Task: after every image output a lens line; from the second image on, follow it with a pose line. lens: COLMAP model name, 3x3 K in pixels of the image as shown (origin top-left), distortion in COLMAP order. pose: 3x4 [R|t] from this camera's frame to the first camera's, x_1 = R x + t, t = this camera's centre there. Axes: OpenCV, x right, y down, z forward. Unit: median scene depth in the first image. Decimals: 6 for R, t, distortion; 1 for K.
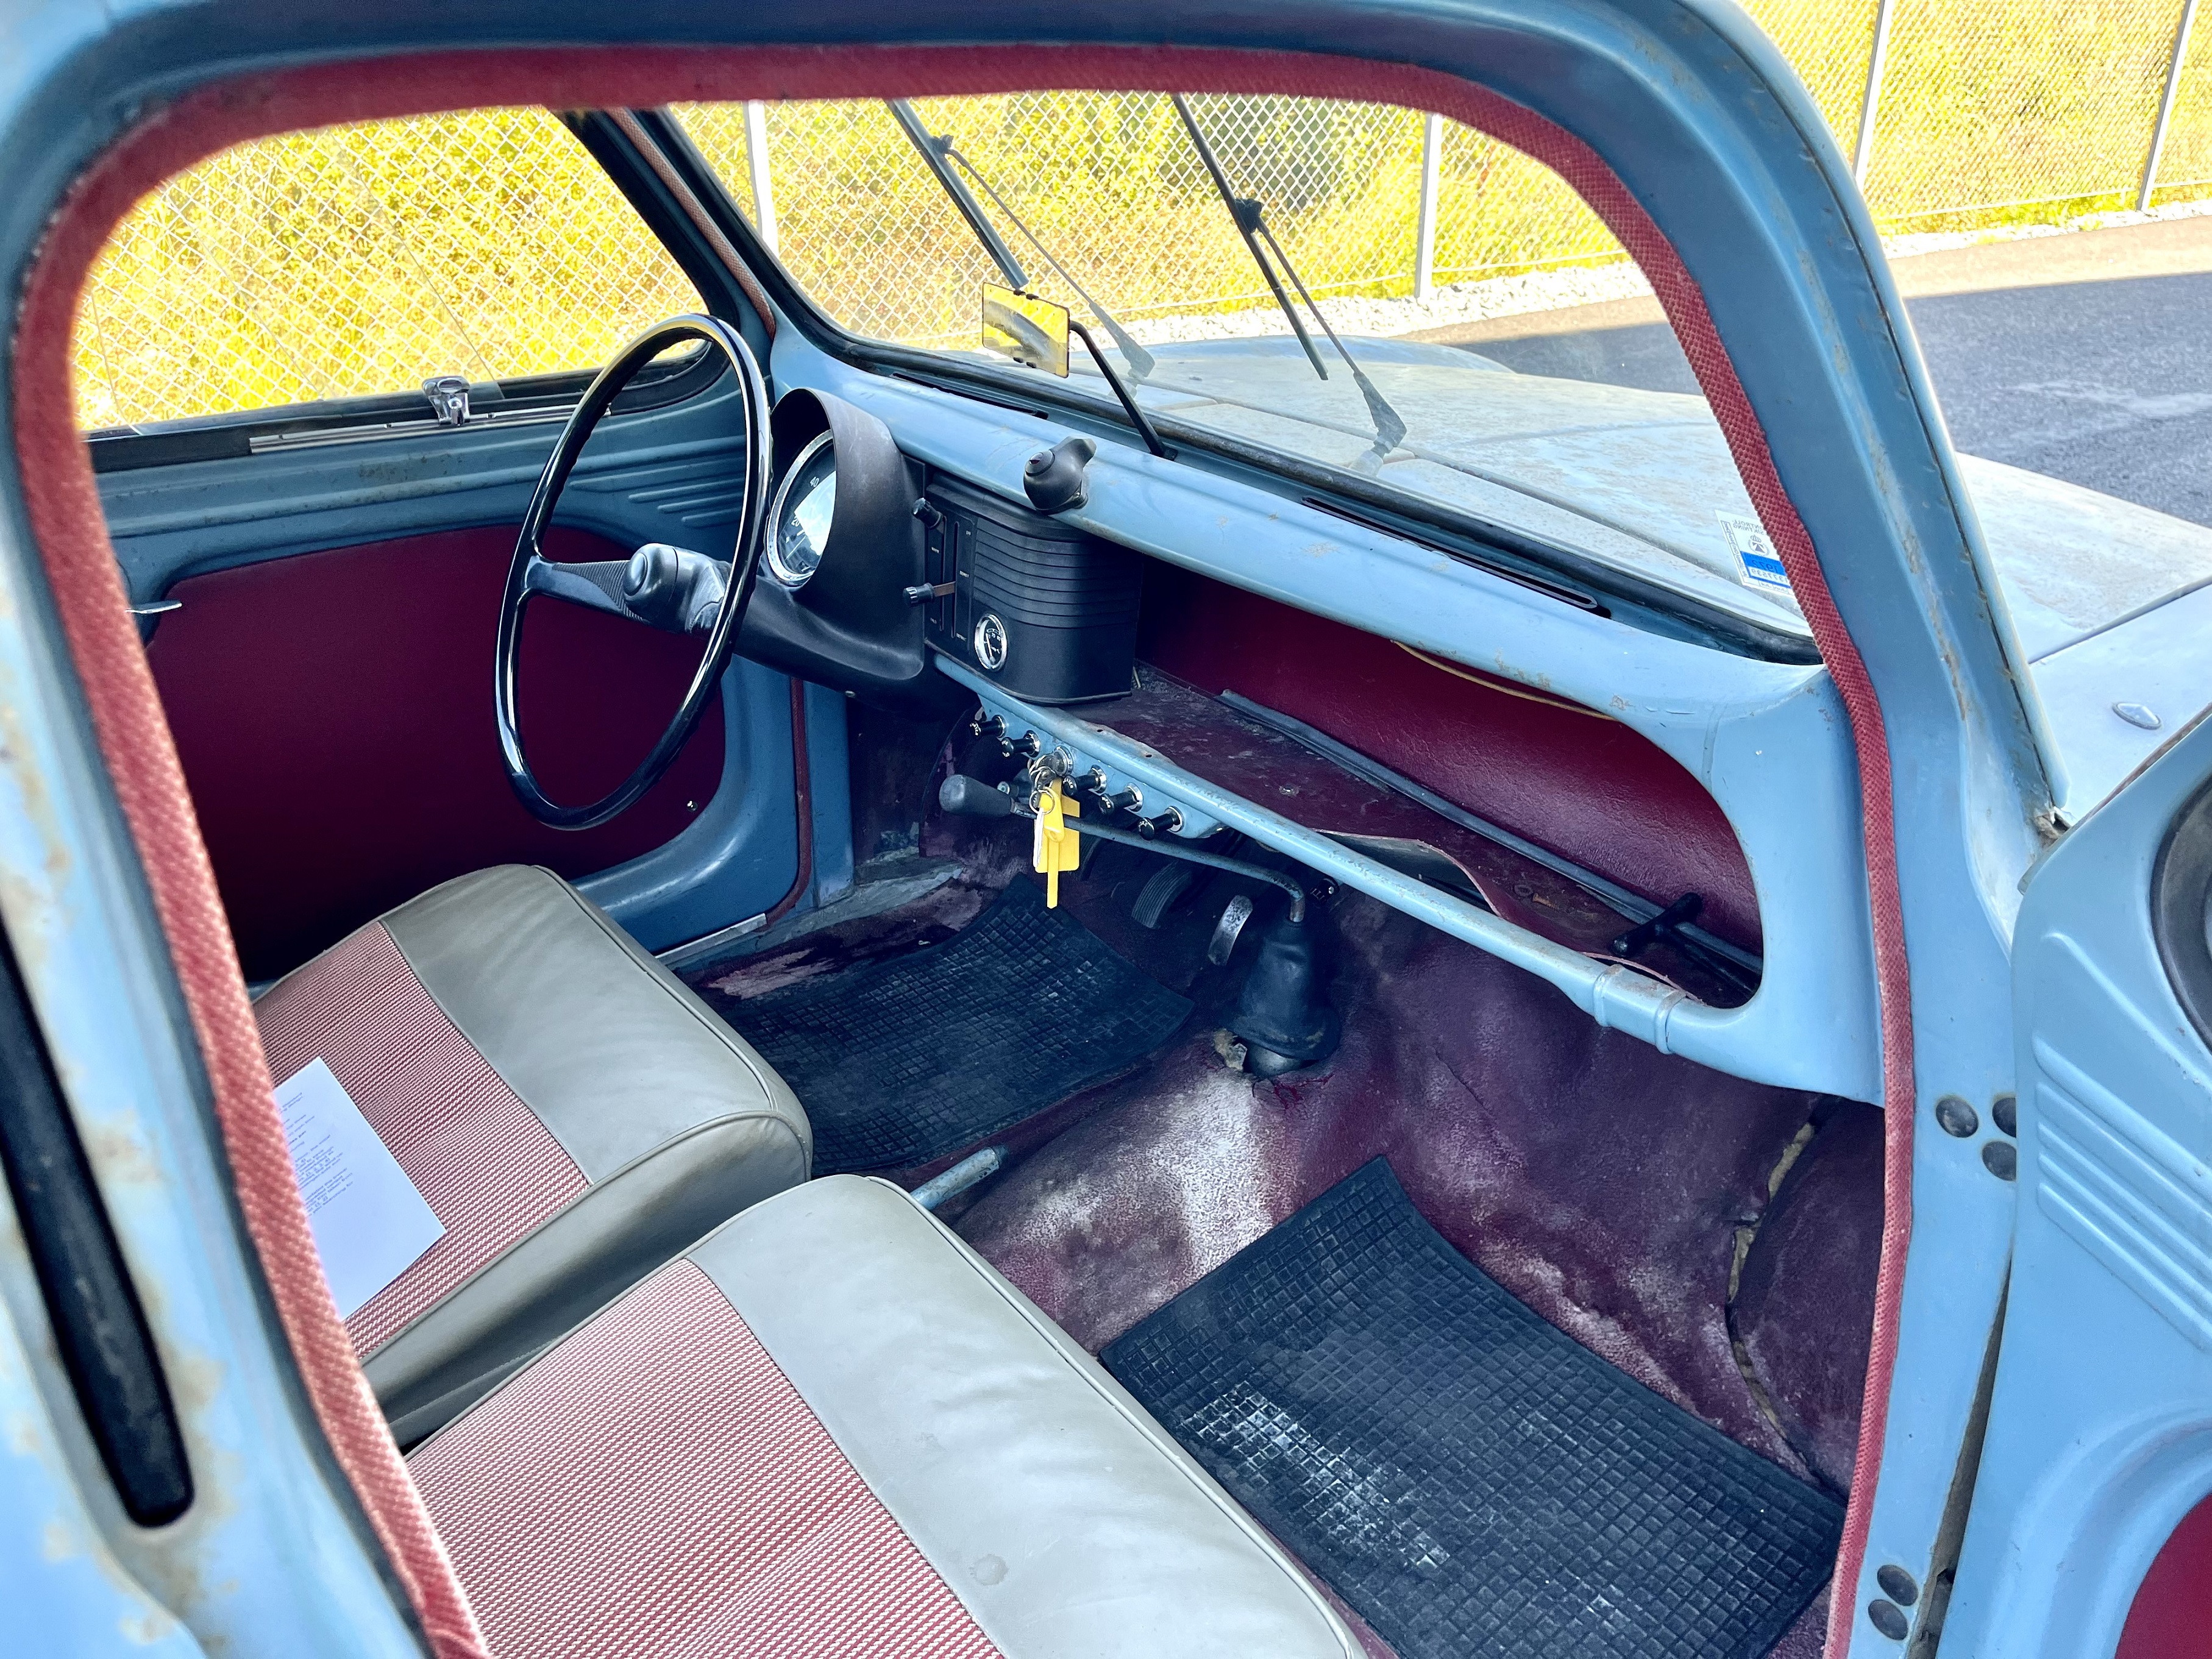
lens RADIAL K [[1660.5, 0, 1109.1], [0, 1660.5, 812.3], [0, 0, 1]] dist [0.055218, -0.059159]
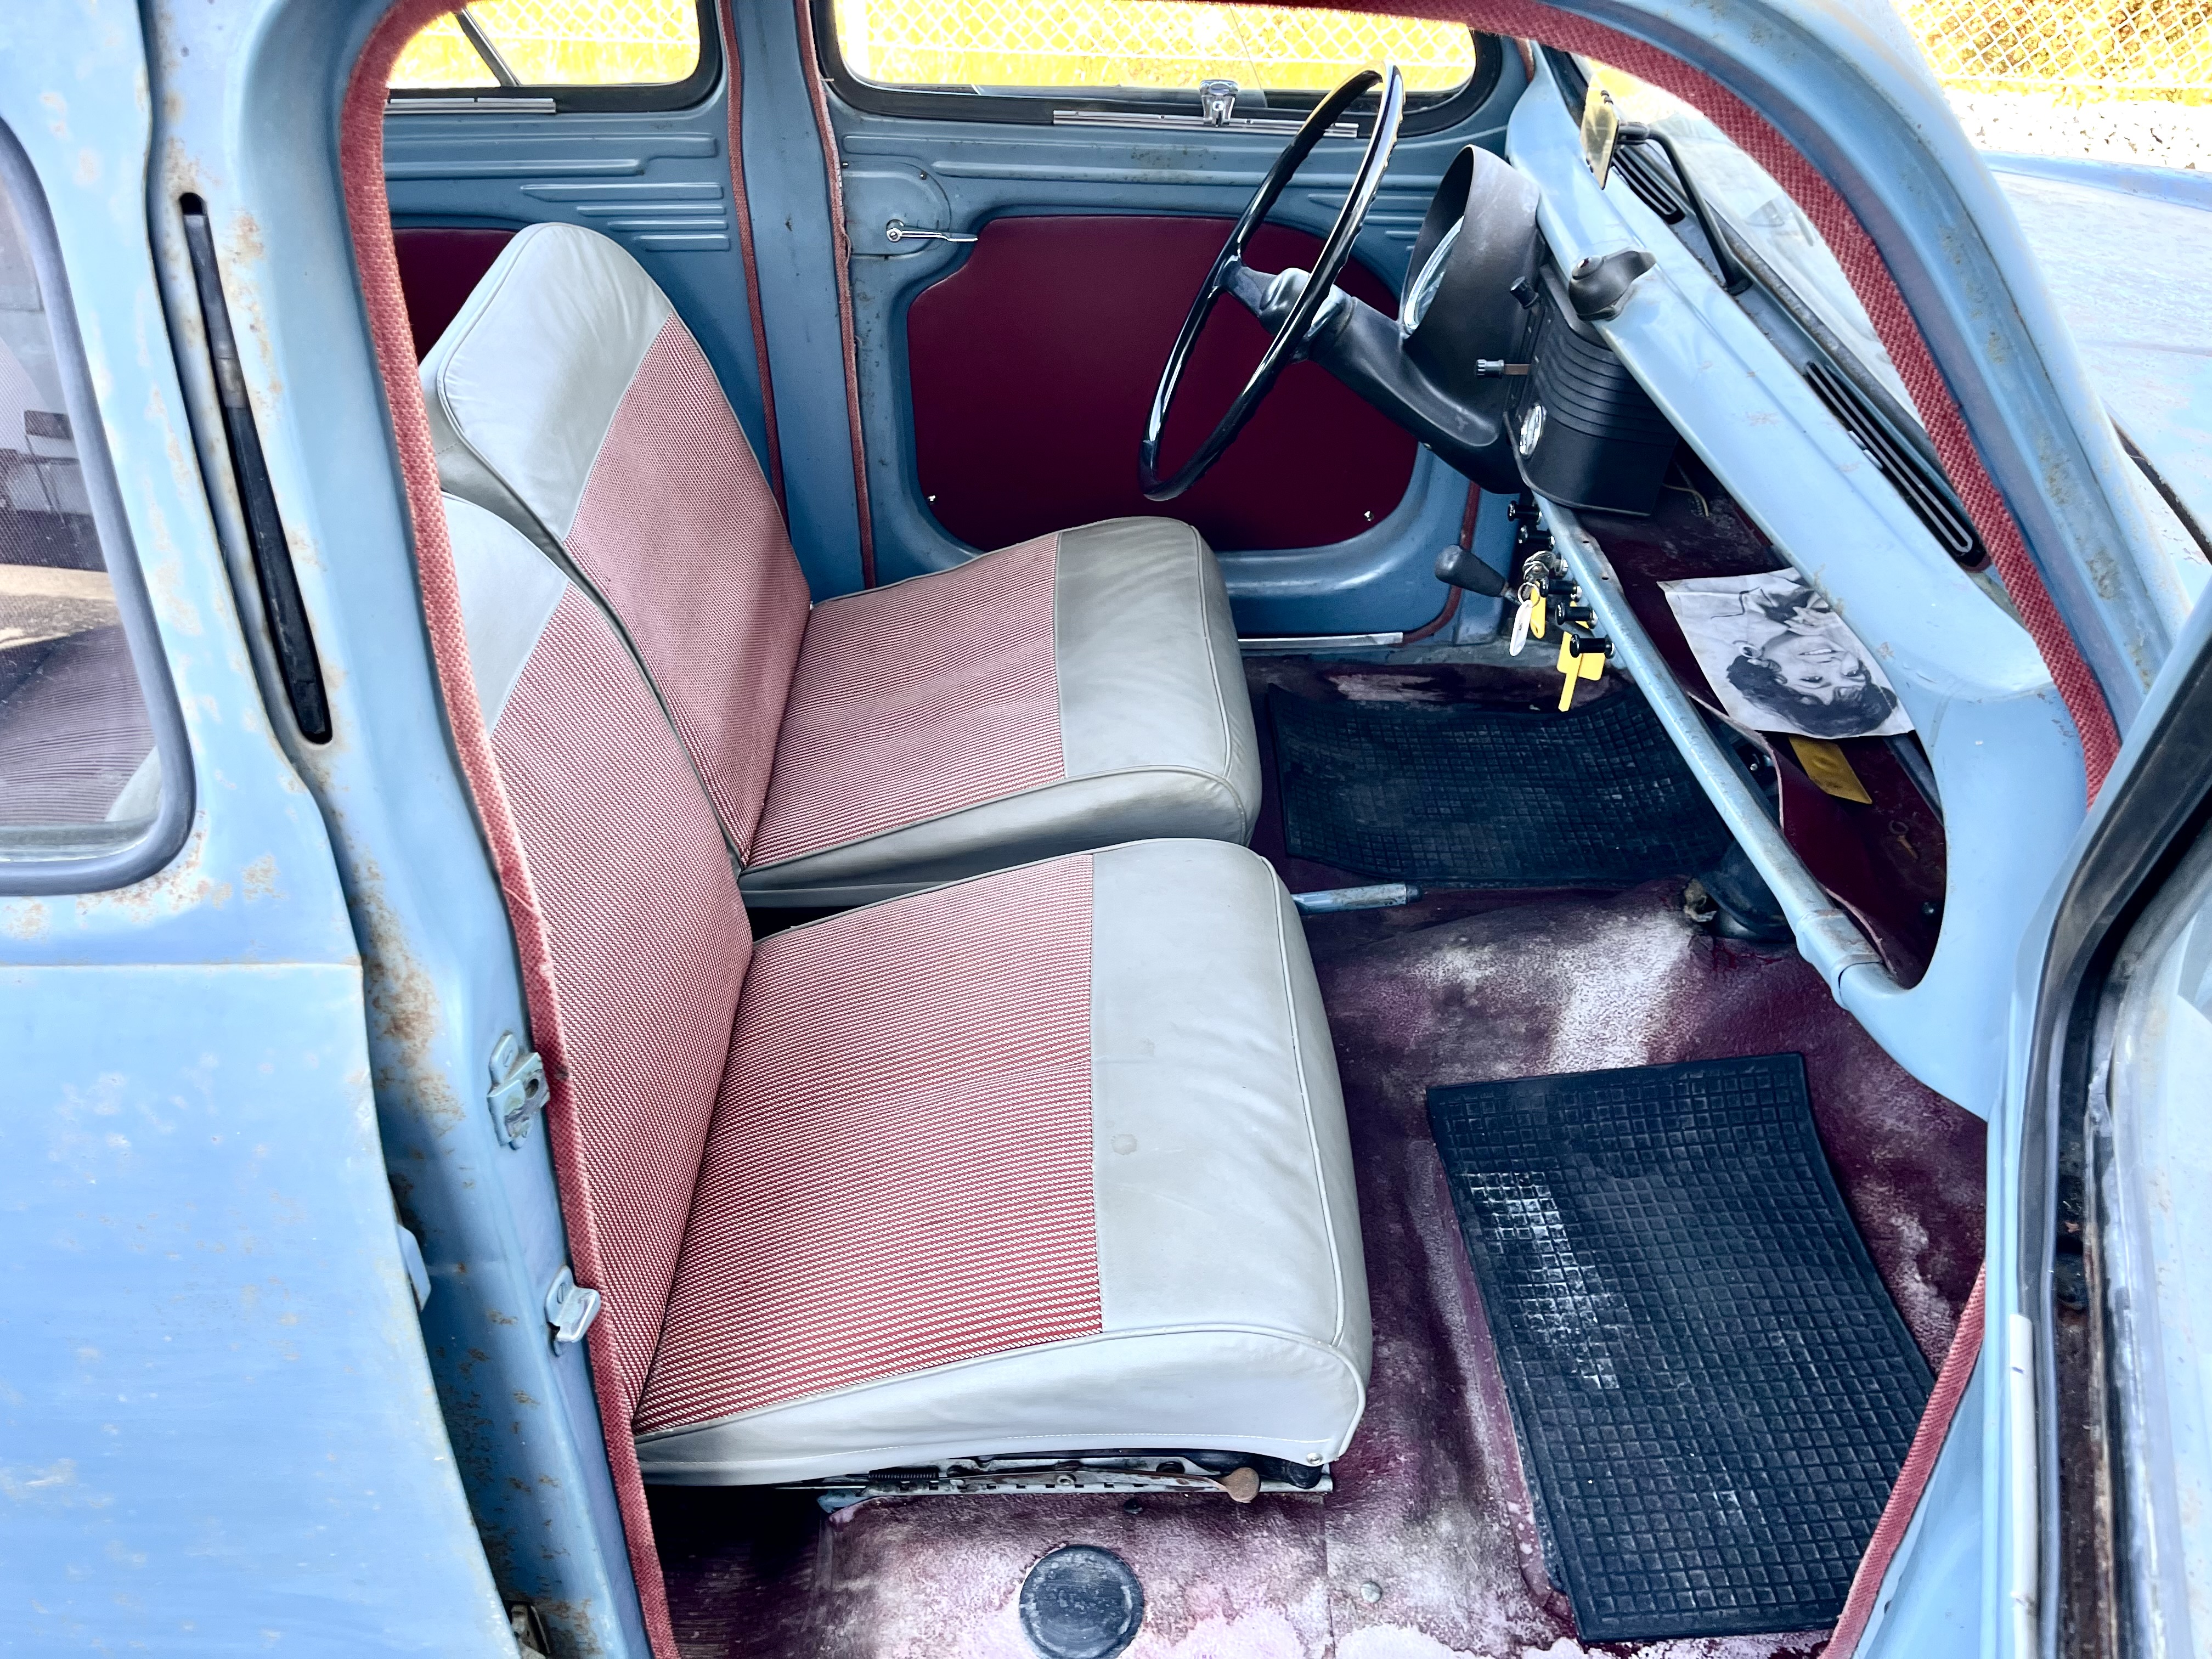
lens RADIAL K [[1655.3, 0, 1094.1], [0, 1655.3, 832.0], [0, 0, 1]] dist [0.059253, -0.076797]
pose [[0.803569, 0.368306, -0.467576, 0.264267], [-0.277366, 0.926765, 0.253328, -0.052903], [0.526635, -0.073877, 0.846875, -0.042622]]
